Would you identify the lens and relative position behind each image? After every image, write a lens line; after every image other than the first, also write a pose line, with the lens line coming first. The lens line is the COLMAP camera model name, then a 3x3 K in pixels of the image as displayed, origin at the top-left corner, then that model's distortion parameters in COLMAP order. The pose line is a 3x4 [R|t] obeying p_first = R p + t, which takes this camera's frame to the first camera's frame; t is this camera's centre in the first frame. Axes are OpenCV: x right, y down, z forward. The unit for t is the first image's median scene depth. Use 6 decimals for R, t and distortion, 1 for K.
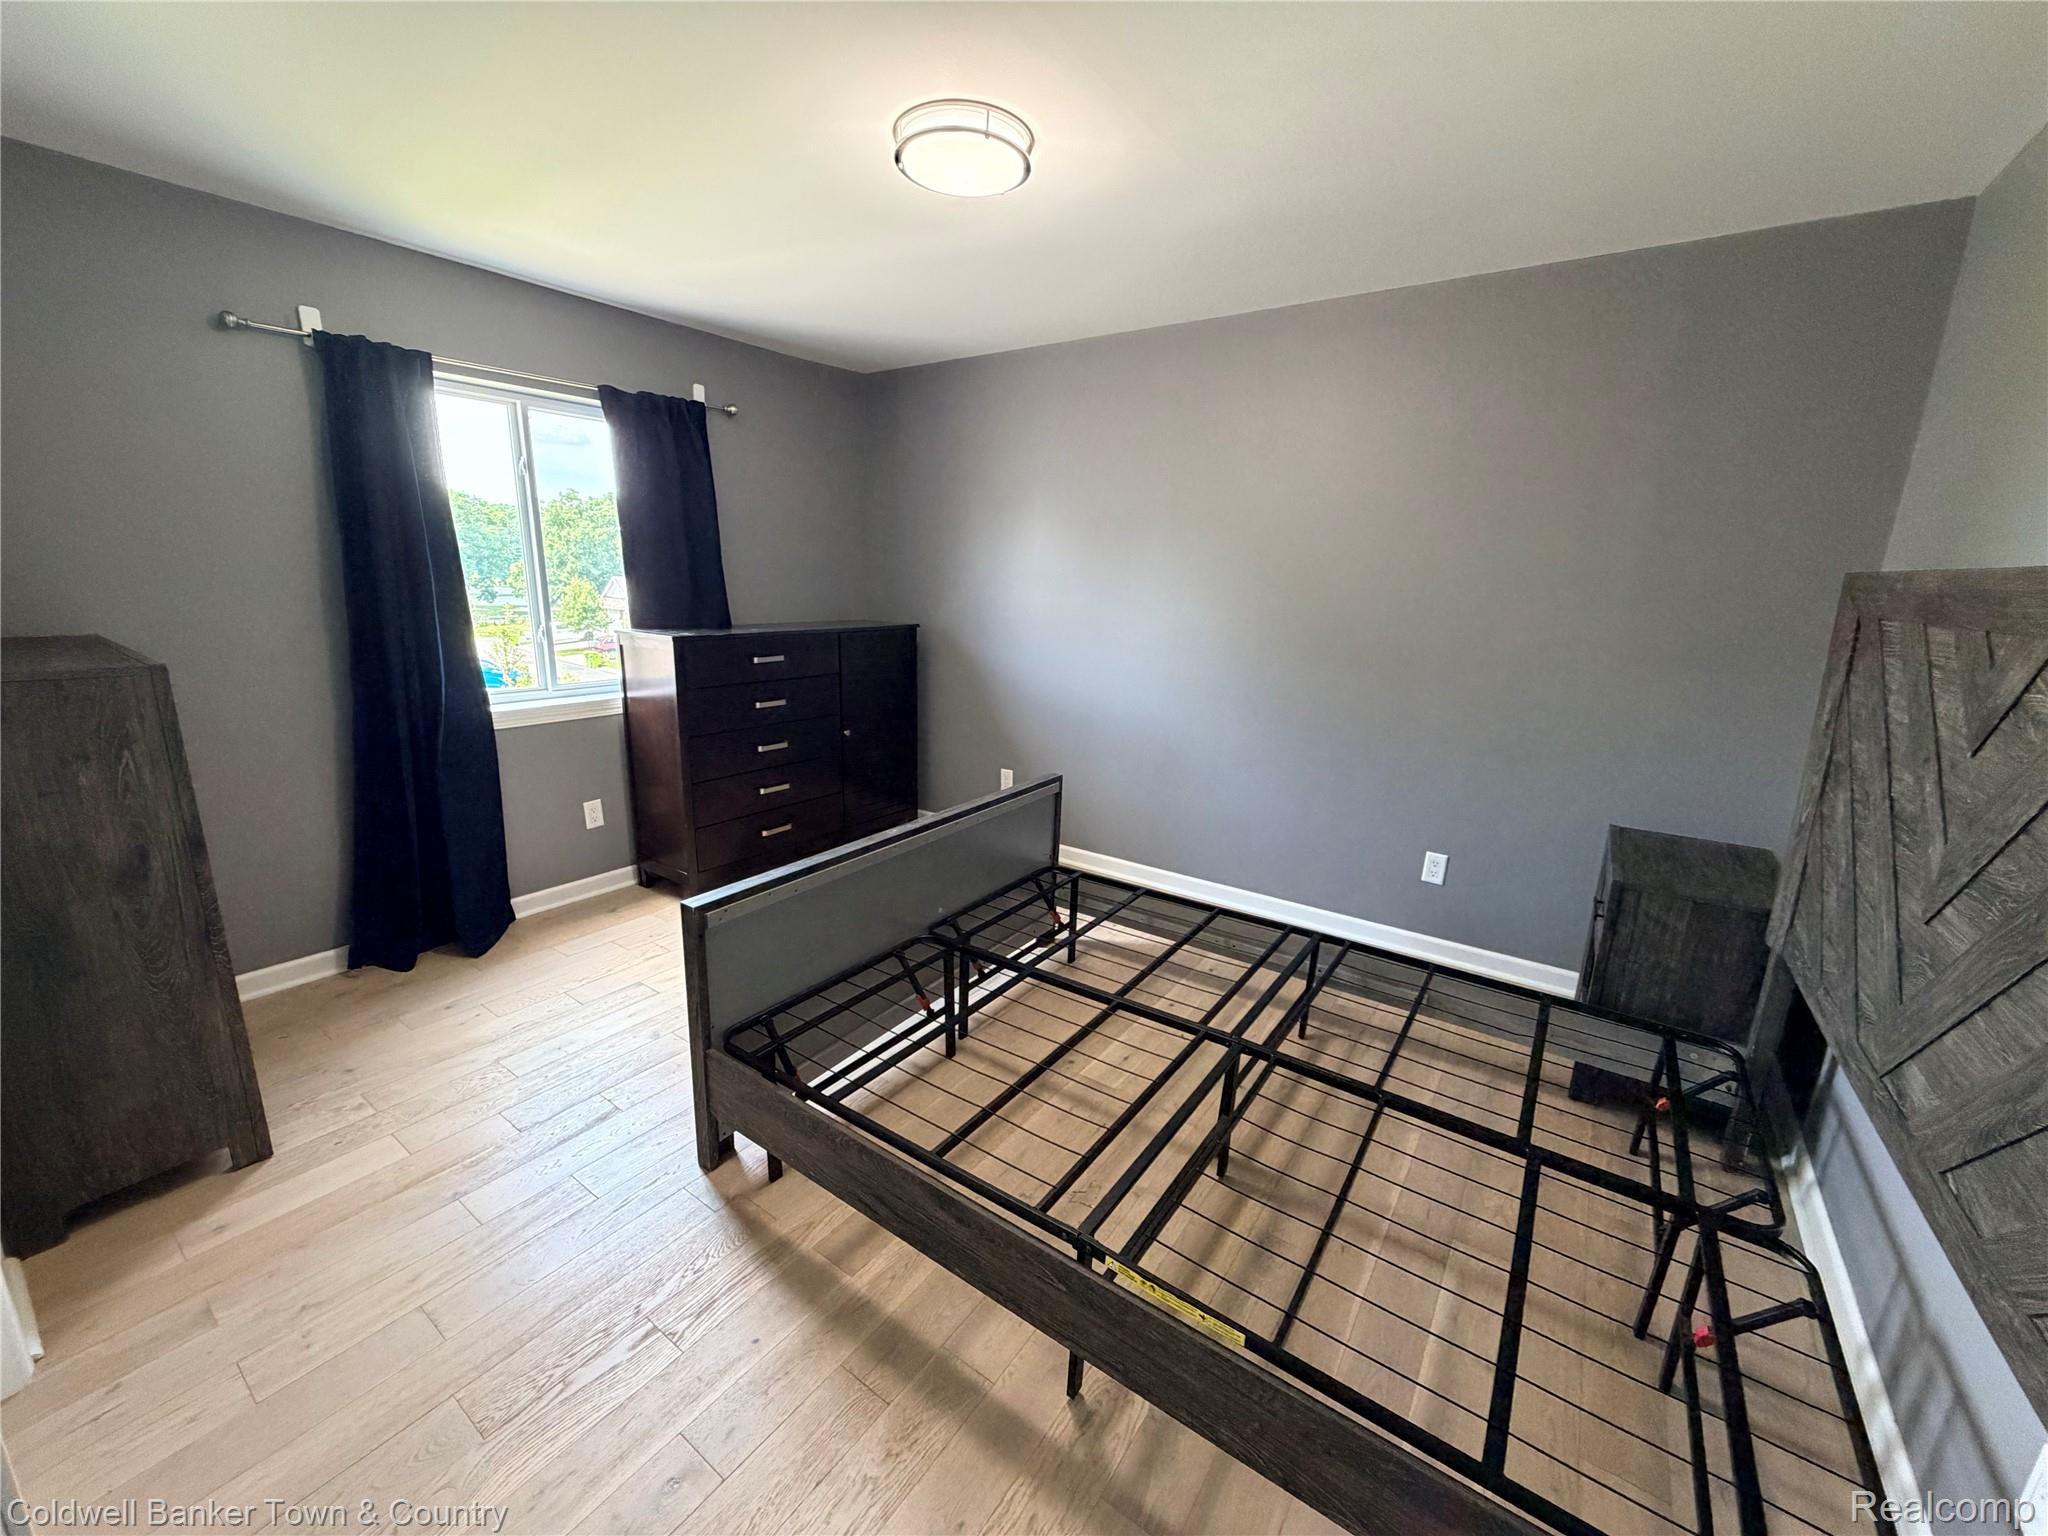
lens RADIAL K [[814.3, 0, 1017.8], [0, 814.3, 768.1], [0, 0, 1]] dist [-0.001403, 0.000277]
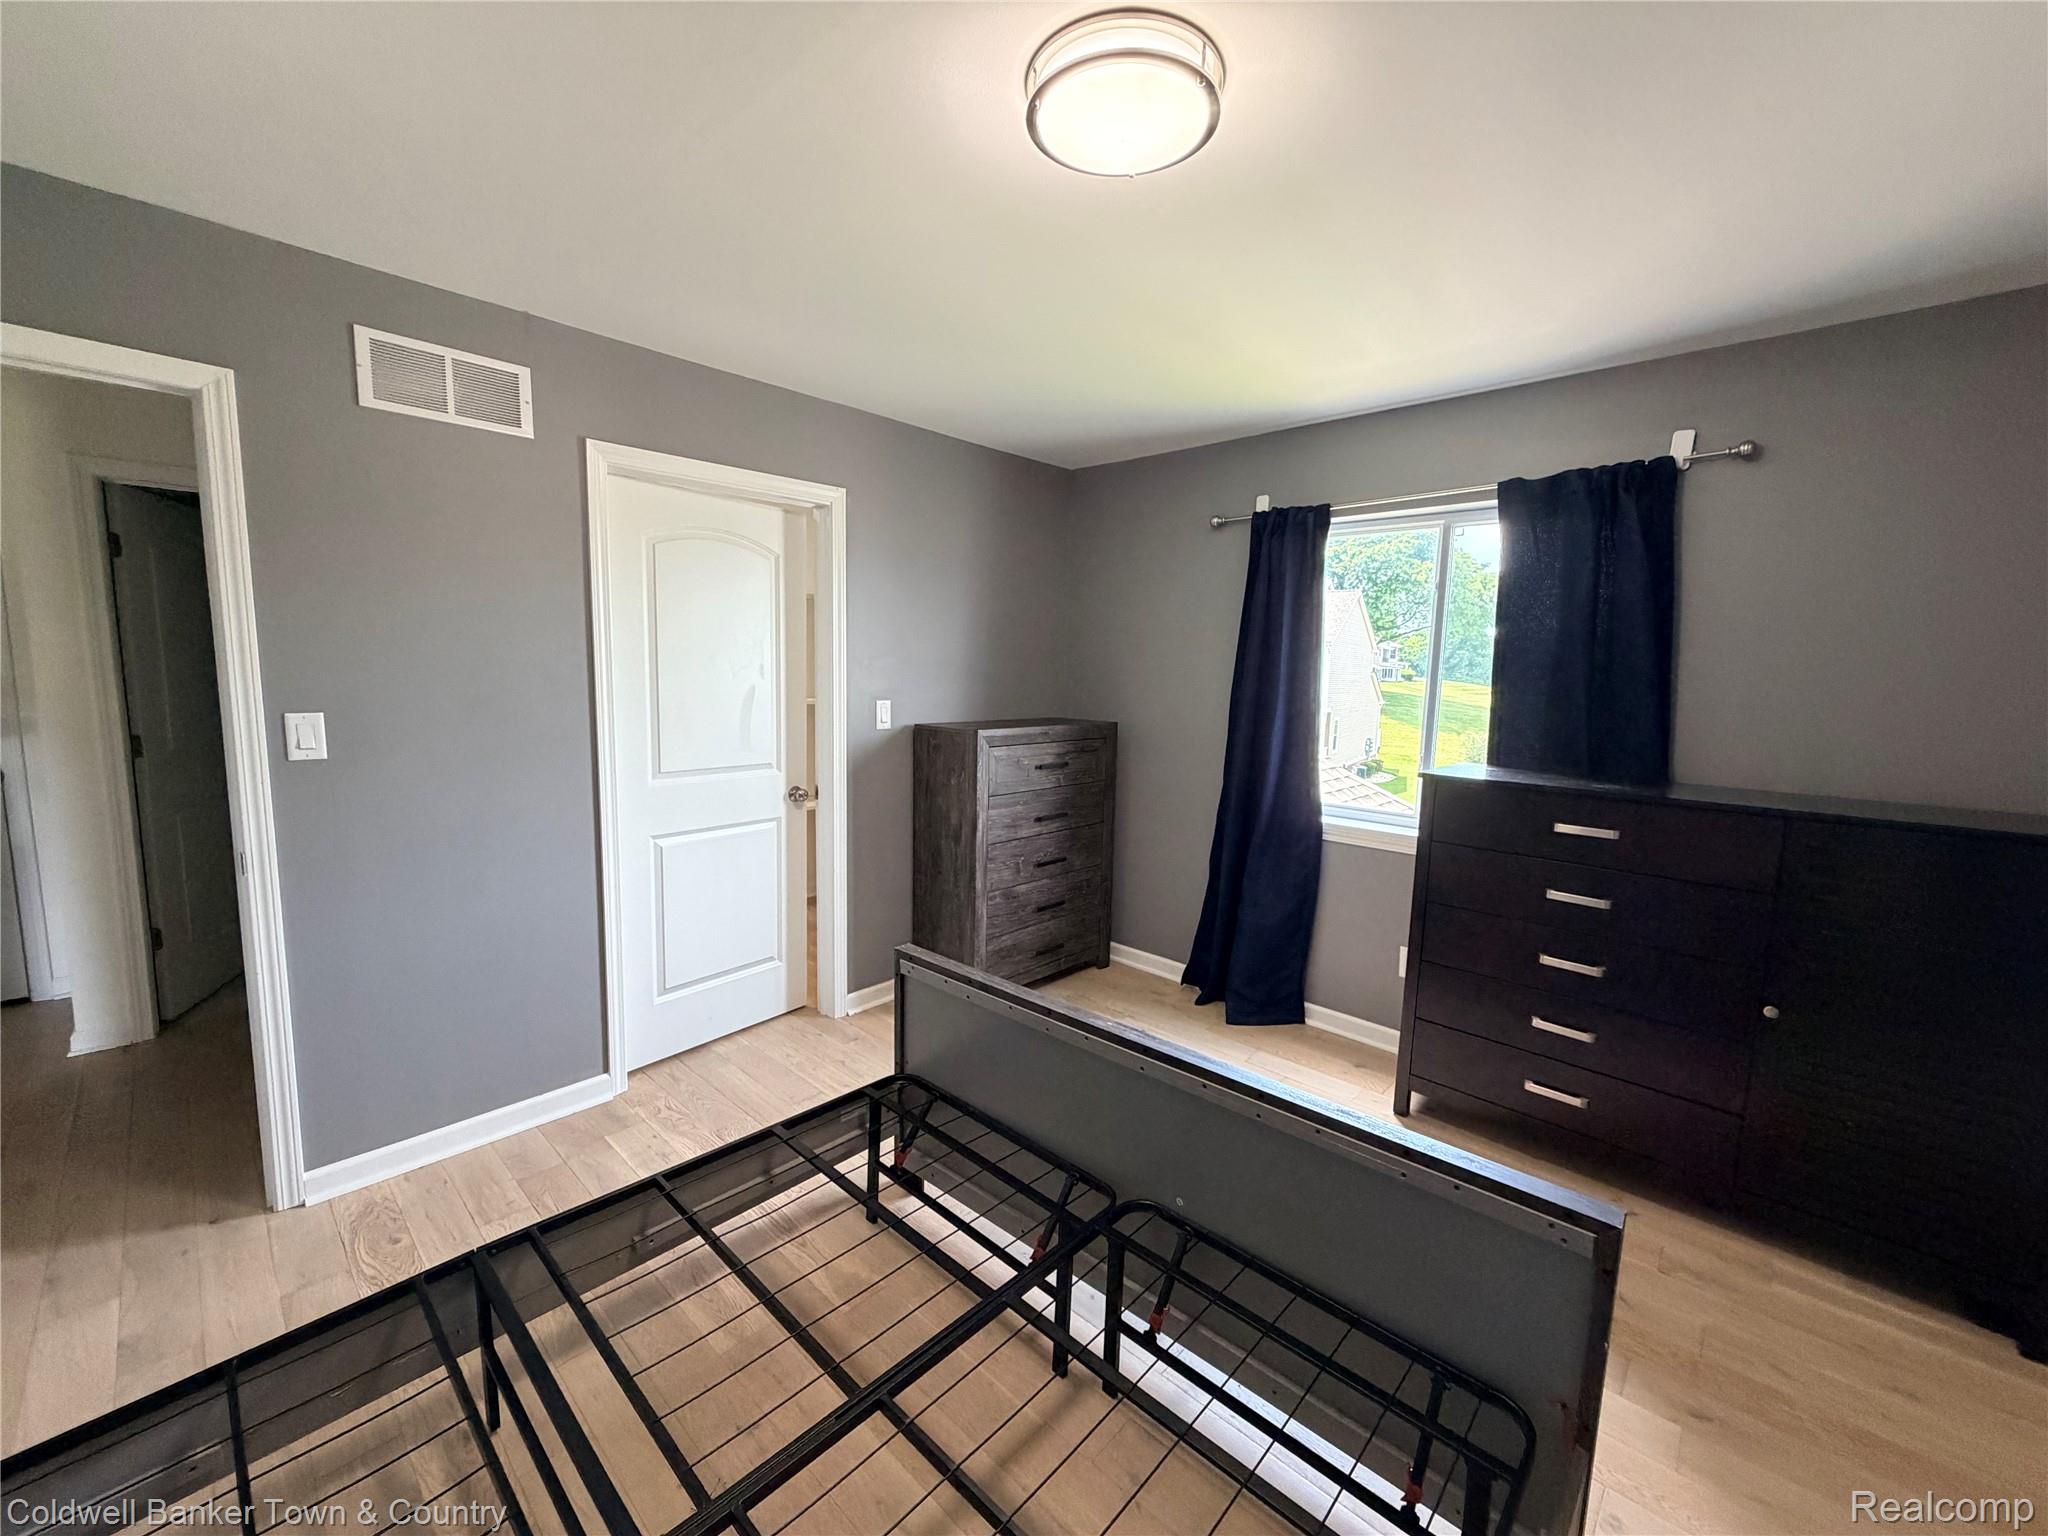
lens RADIAL K [[814.3, 0, 1017.8], [0, 814.3, 768.1], [0, 0, 1]] dist [-0.001403, 0.000277]
pose [[-0.130198, 0.095807, -0.986848, 0.446071], [-0.261827, 0.956667, 0.127421, -0.171190], [0.956292, 0.274973, -0.099472, 0.725417]]
